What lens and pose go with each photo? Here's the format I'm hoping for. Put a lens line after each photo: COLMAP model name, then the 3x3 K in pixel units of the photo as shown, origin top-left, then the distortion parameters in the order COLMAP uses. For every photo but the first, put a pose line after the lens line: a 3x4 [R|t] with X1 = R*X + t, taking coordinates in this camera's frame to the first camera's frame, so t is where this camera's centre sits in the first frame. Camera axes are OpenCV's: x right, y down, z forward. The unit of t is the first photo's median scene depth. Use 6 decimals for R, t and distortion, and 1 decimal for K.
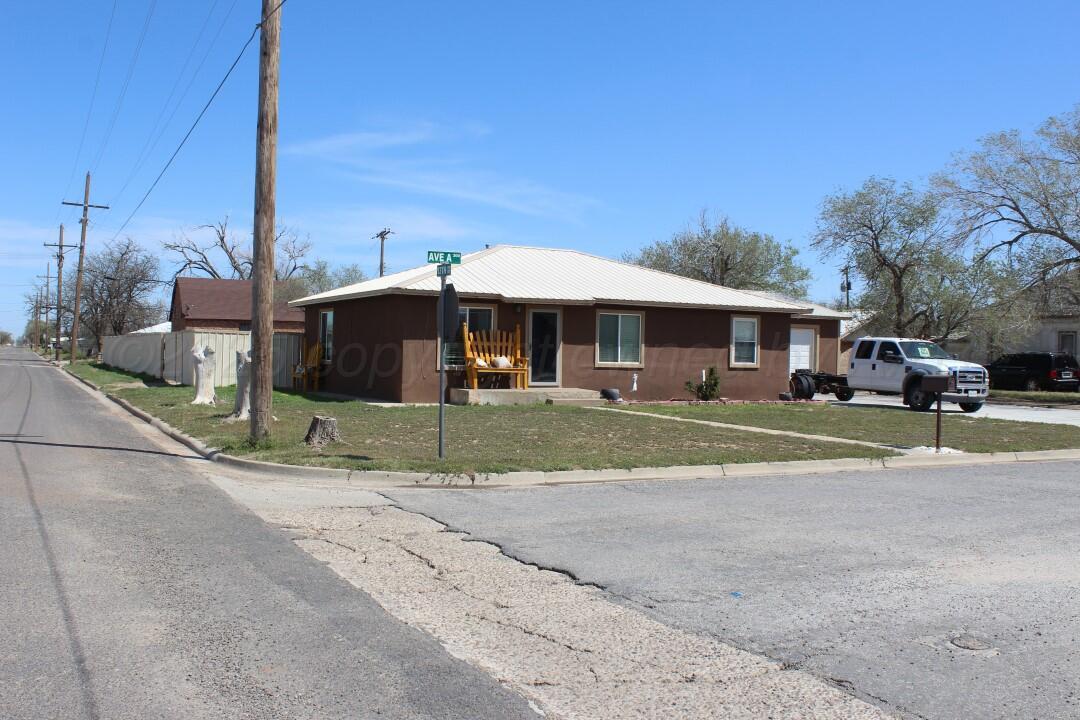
lens RADIAL K [[1012.8, 0, 540.0], [0, 1012.8, 360.0], [0, 0, 1]] dist [-0.145325, -0.000371]
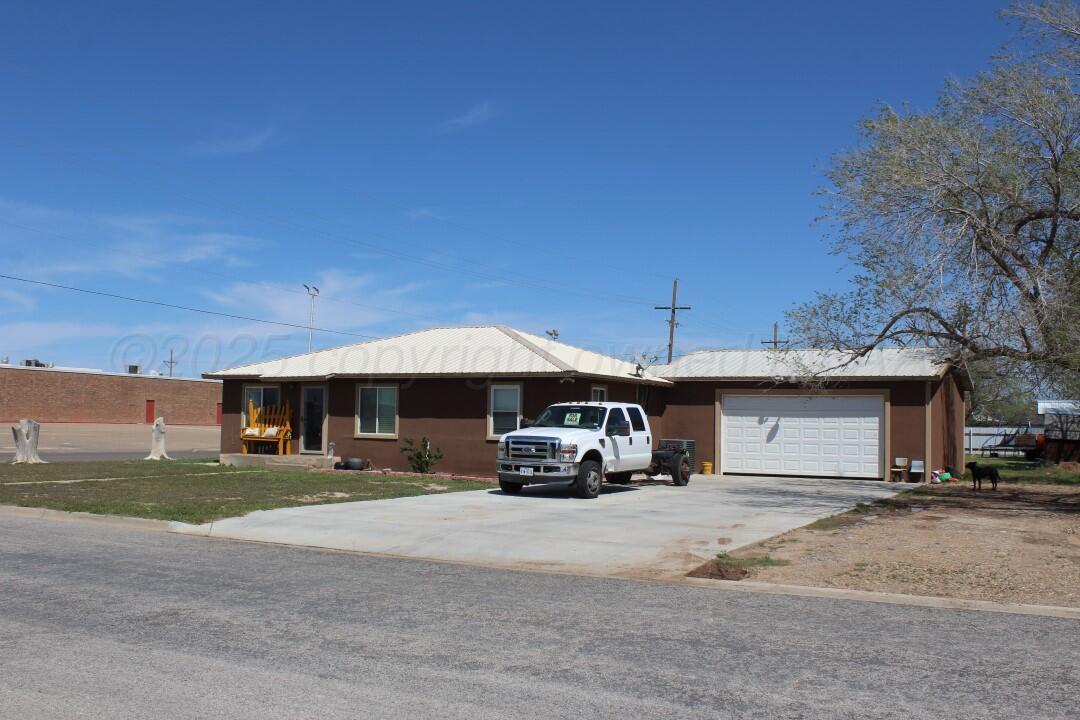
lens RADIAL K [[1012.8, 0, 540.0], [0, 1012.8, 360.0], [0, 0, 1]] dist [-0.145325, -0.000371]
pose [[0.590936, -0.063334, -0.804229, 1.026552], [-0.013158, 0.996024, -0.088107, 0.016368], [0.806611, 0.062647, 0.587753, 0.523320]]
